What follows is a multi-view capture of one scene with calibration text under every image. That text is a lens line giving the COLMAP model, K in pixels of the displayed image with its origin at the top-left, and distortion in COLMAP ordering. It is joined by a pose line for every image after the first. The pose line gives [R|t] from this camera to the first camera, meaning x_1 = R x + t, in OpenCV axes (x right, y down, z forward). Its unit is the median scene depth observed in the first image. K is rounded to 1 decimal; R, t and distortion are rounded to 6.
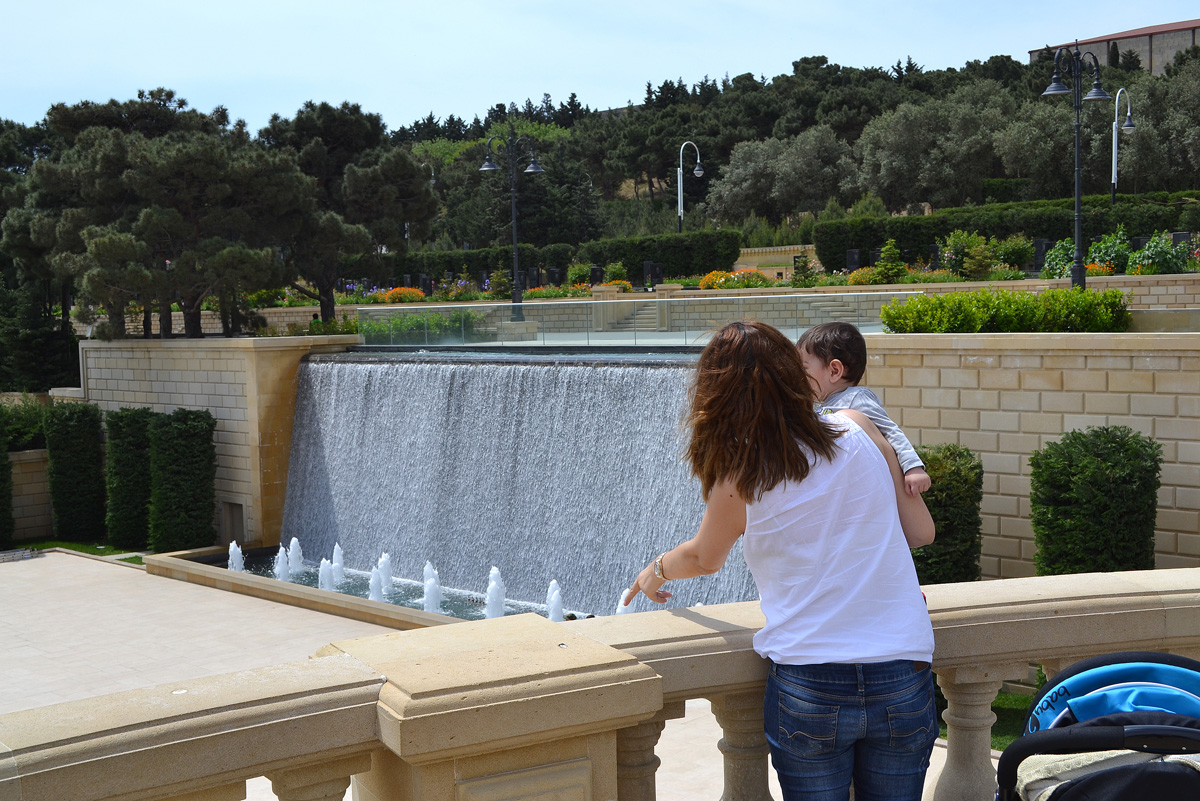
lens RADIAL K [[1414.3, 0, 600.7], [0, 1414.3, 402.2], [0, 0, 1]] dist [-0.043196, 0.000000]
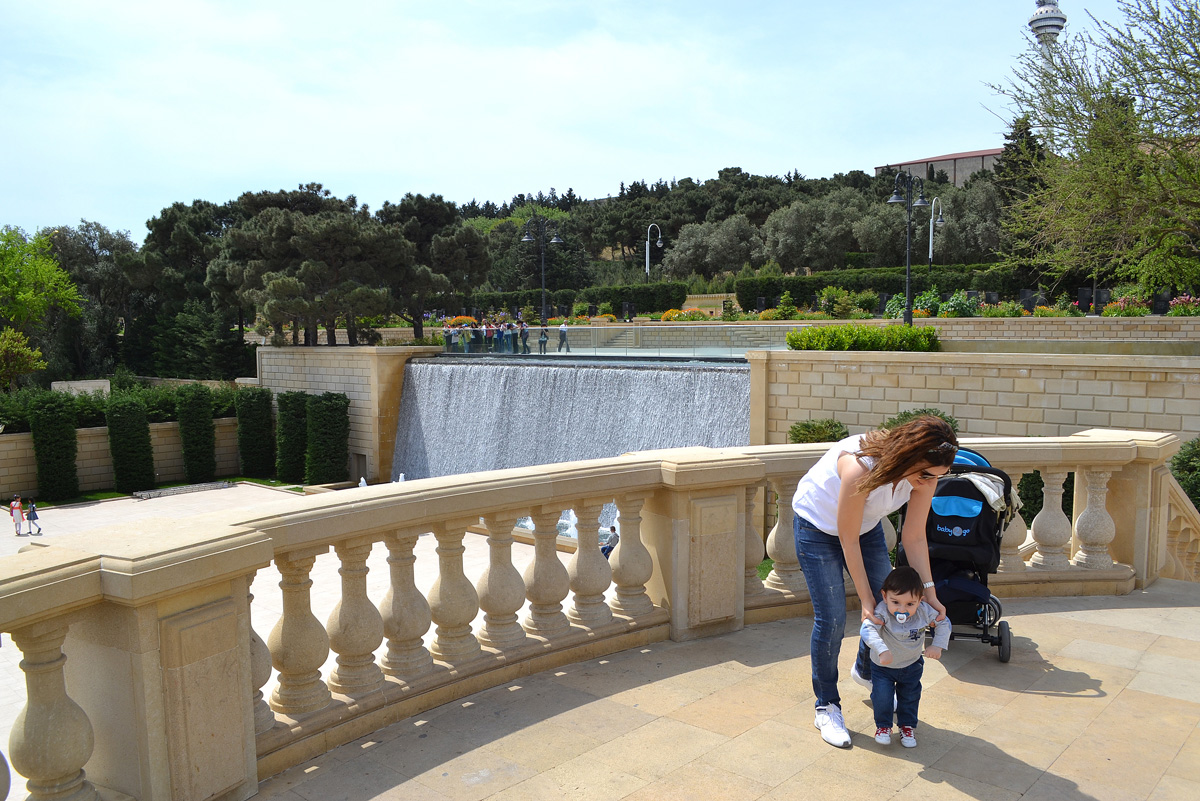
lens RADIAL K [[964.0, 0, 603.5], [0, 964.0, 406.9], [0, 0, 1]] dist [-0.084562, 0.010509]
pose [[0.999553, 0.017835, 0.024013, -0.017911], [-0.018058, 0.999795, 0.009118, 0.005022], [-0.023846, -0.009548, 0.999670, -0.044613]]
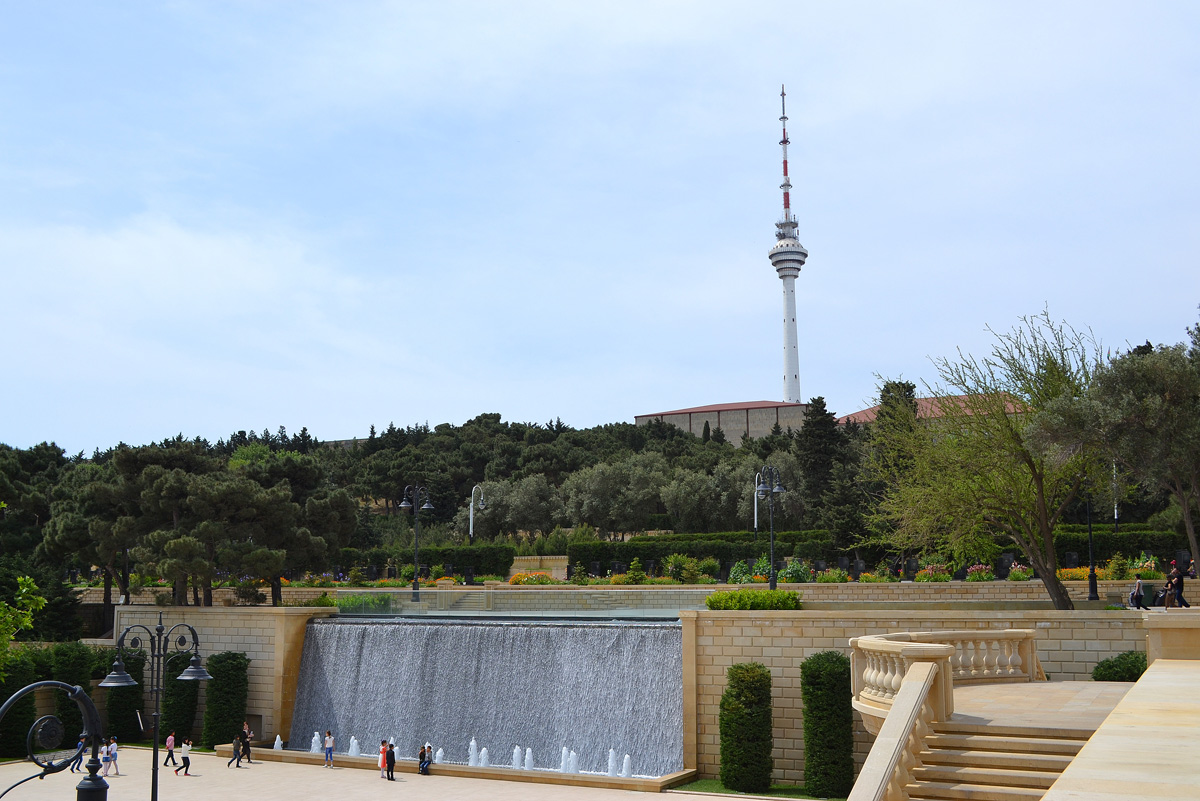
lens RADIAL K [[1184.1, 0, 599.5], [0, 1184.1, 401.5], [0, 0, 1]] dist [-0.064283, 0.000000]
pose [[0.956318, 0.071362, 0.283484, -0.247971], [-0.003792, 0.972693, -0.232065, 0.029718], [-0.292304, 0.220853, 0.930474, -0.330142]]
